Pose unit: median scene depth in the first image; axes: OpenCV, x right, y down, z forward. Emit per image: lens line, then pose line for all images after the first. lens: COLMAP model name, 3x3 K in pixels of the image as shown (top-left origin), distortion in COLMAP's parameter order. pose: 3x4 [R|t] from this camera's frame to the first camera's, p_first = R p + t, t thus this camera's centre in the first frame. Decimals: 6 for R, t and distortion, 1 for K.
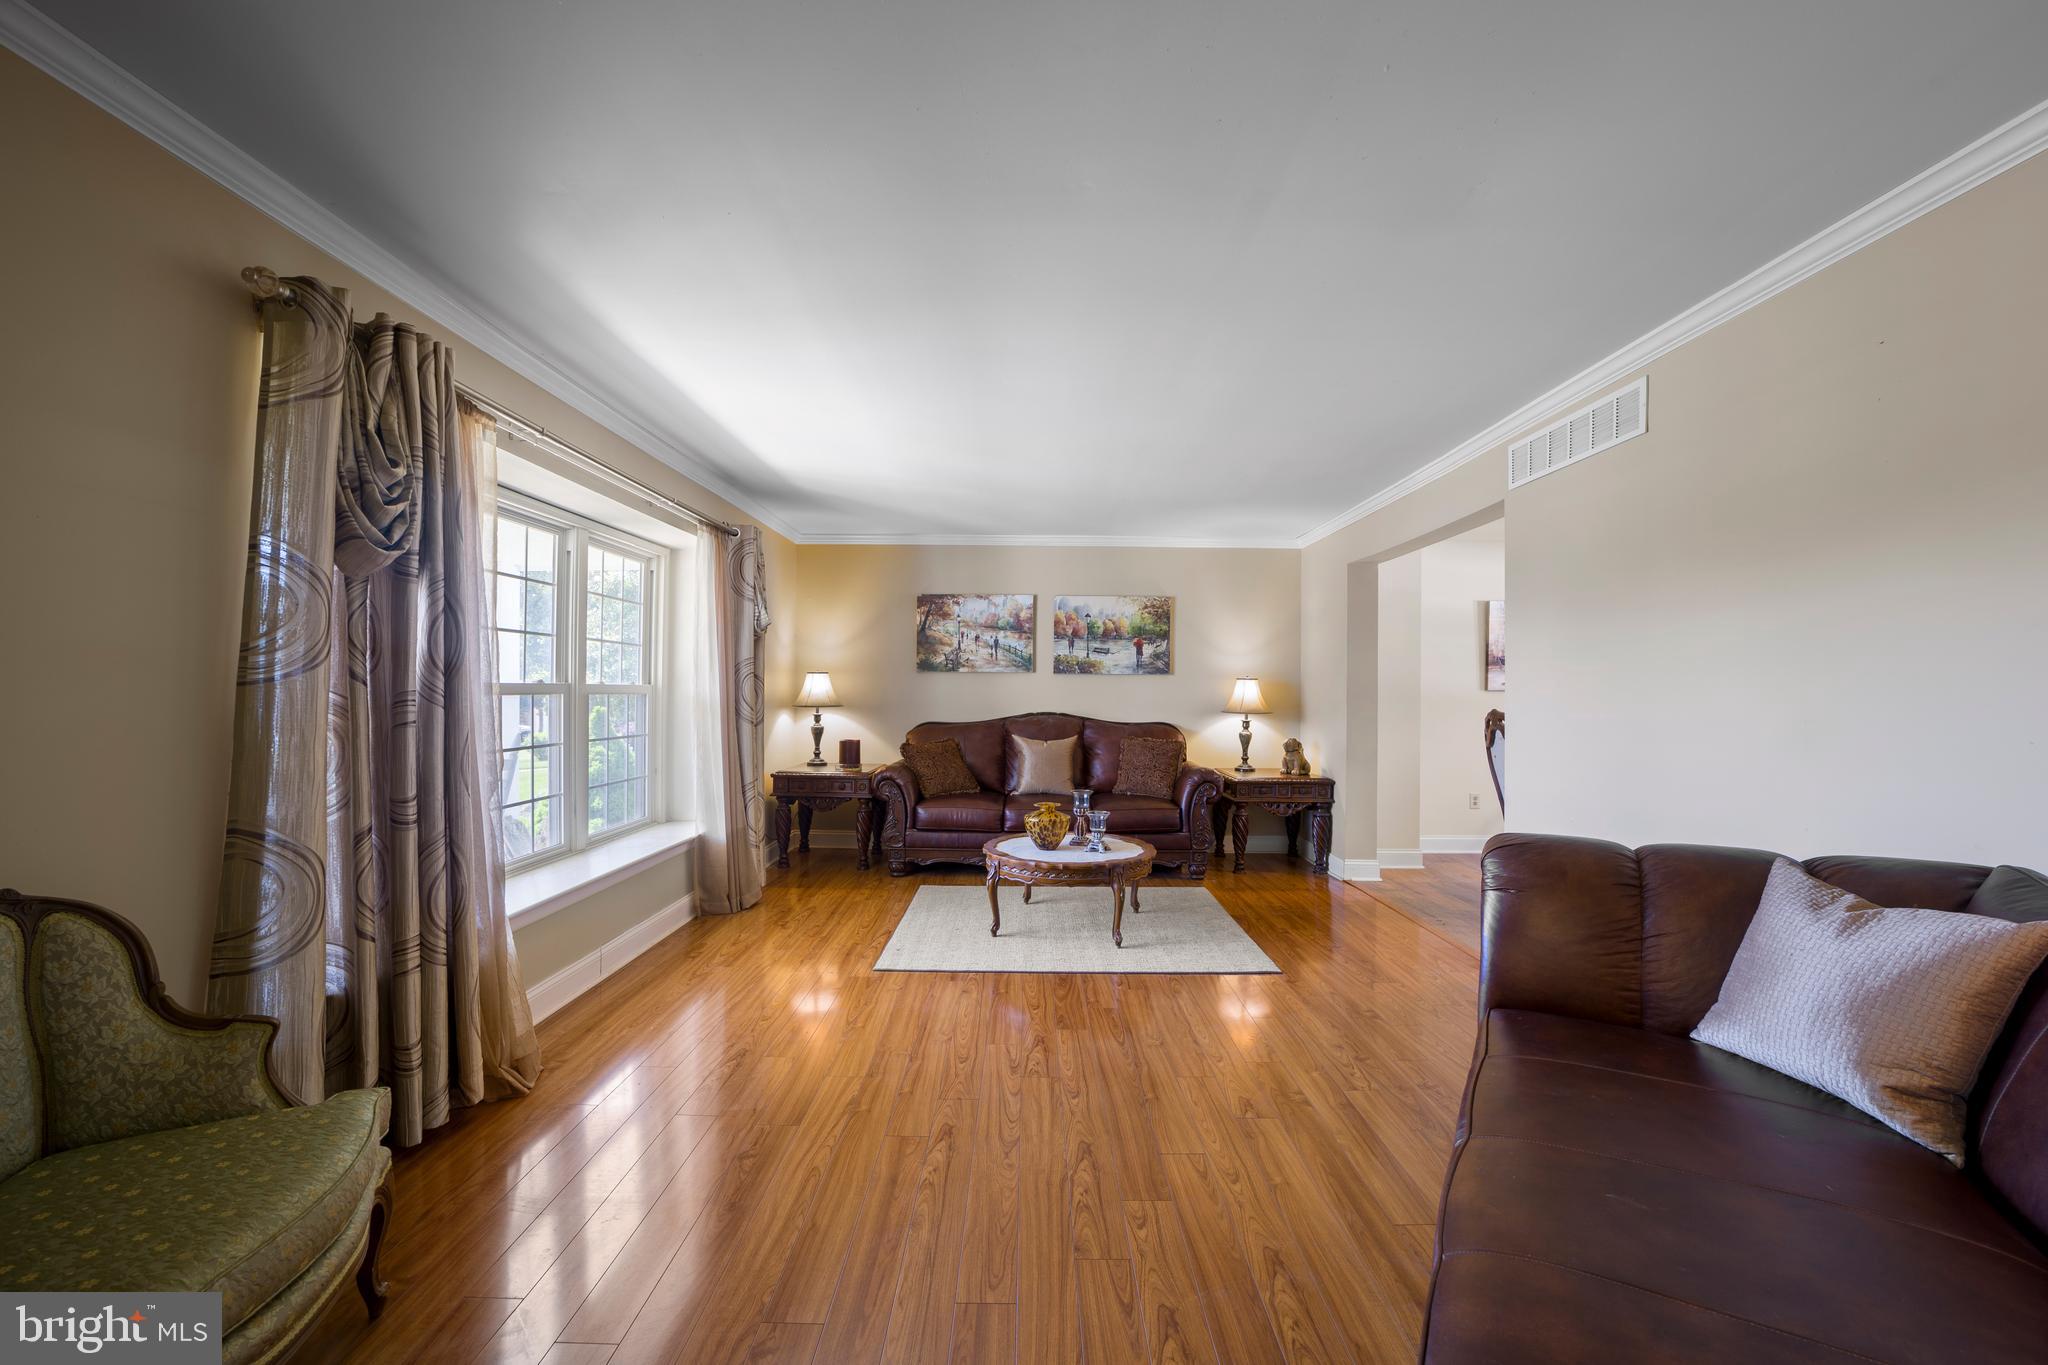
lens RADIAL K [[804.0, 0, 1020.9], [0, 804.0, 690.0], [0, 0, 1]] dist [-0.016775, 0.002778]
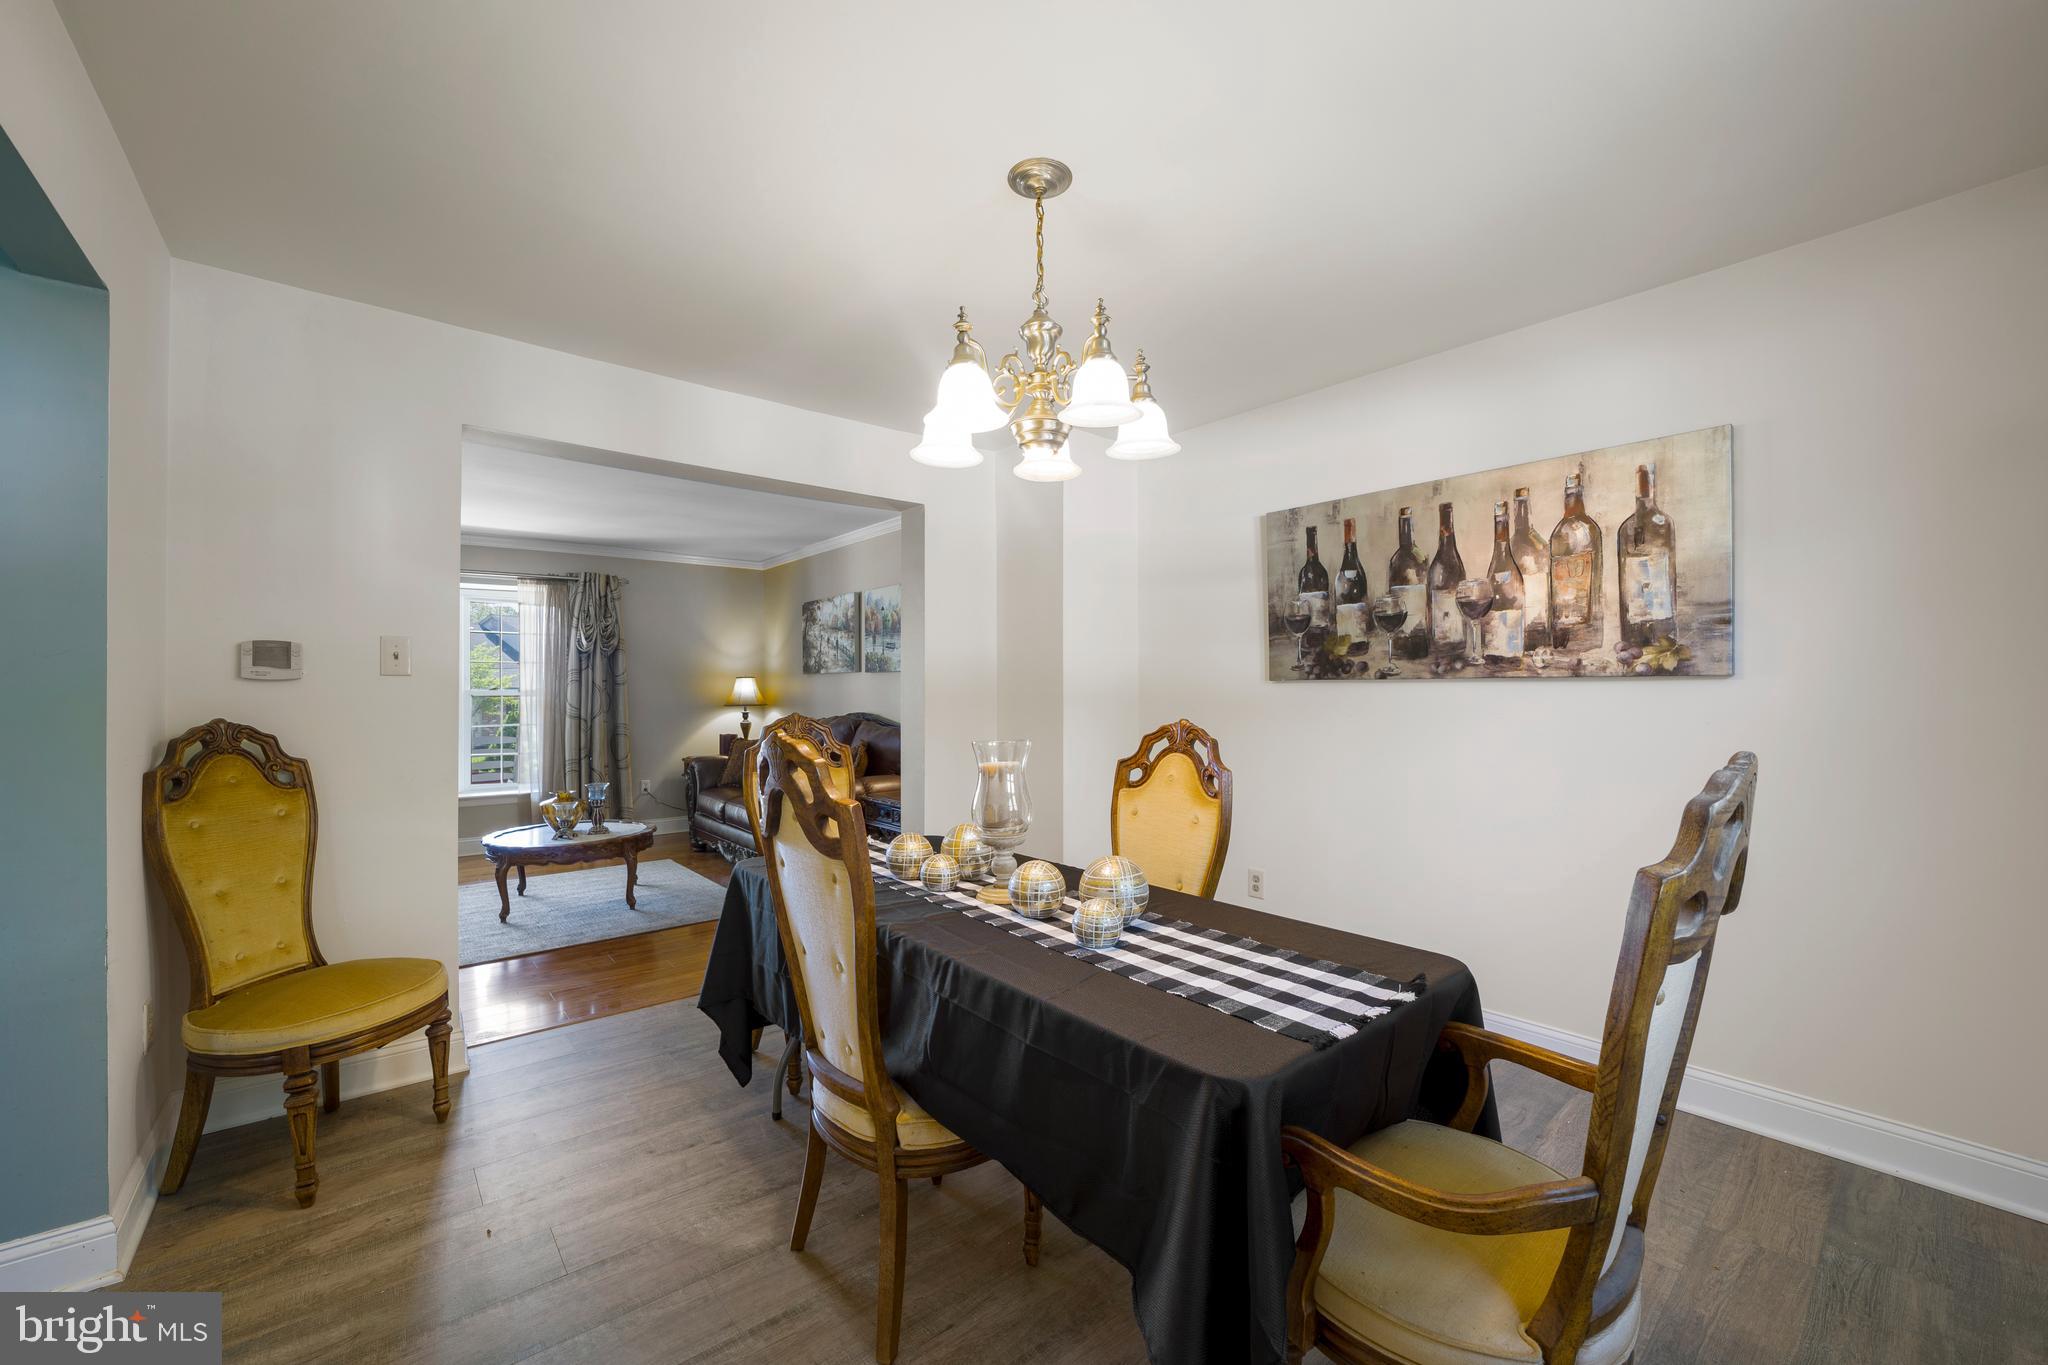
lens RADIAL K [[804.0, 0, 1015.7], [0, 804.0, 690.1], [0, 0, 1]] dist [-0.016775, 0.002778]
pose [[0.638216, -0.010388, -0.769787, 0.892390], [0.009709, 0.999938, -0.005444, 0.007661], [0.769796, -0.004000, 0.638278, 0.526963]]
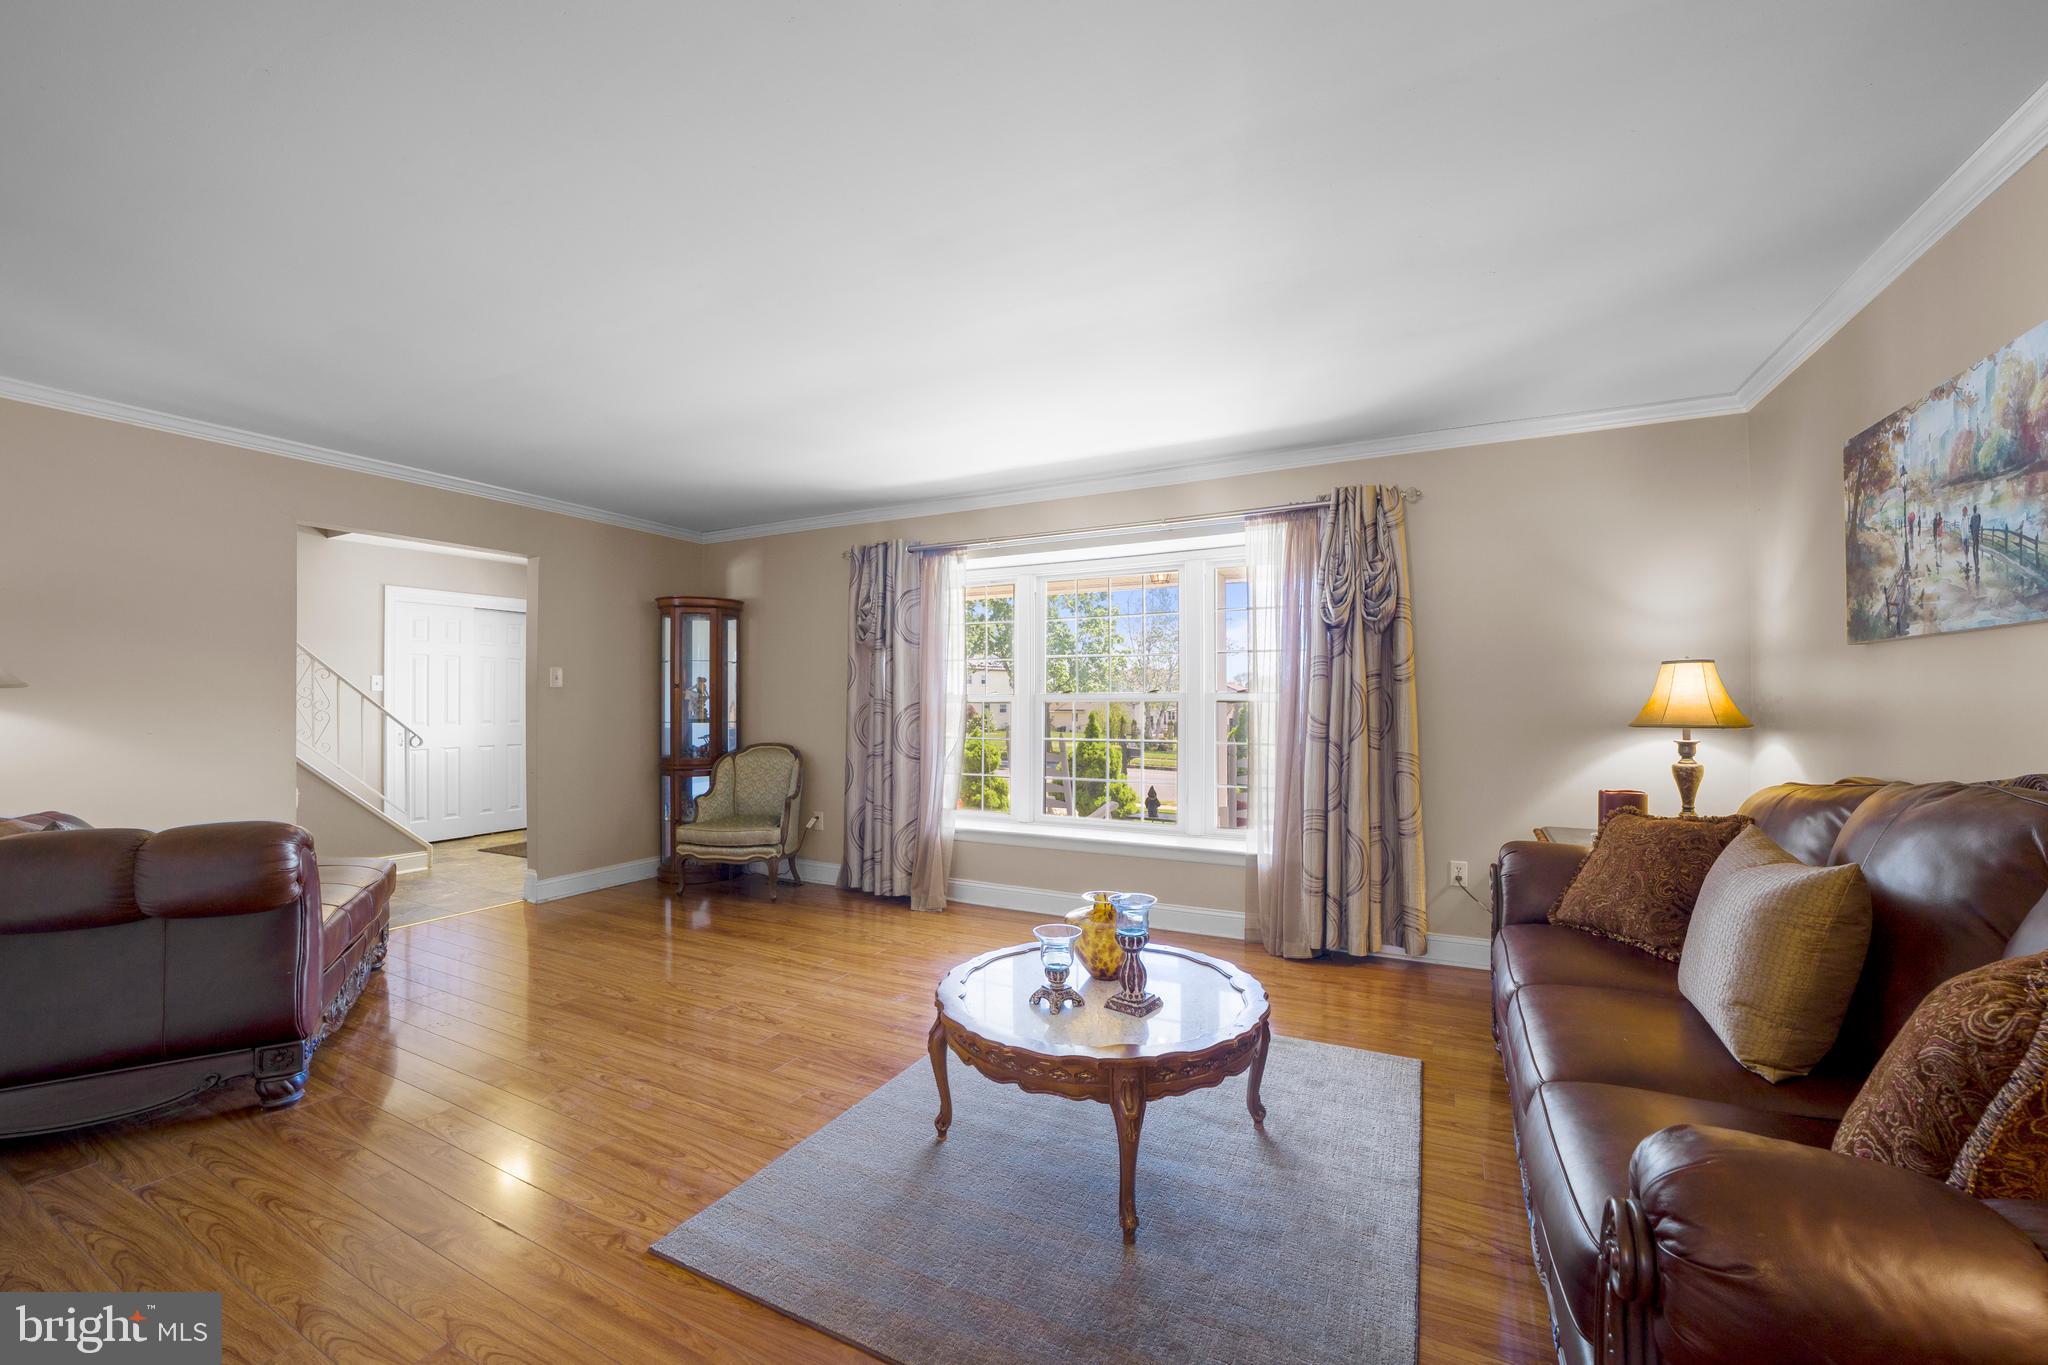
lens RADIAL K [[804.0, 0, 1023.7], [0, 804.0, 694.2], [0, 0, 1]] dist [-0.016775, 0.002778]
pose [[-0.450729, -0.009548, -0.892610, 0.382947], [0.000685, 0.999939, -0.011042, 0.005010], [0.892661, -0.005589, -0.450695, 0.819558]]
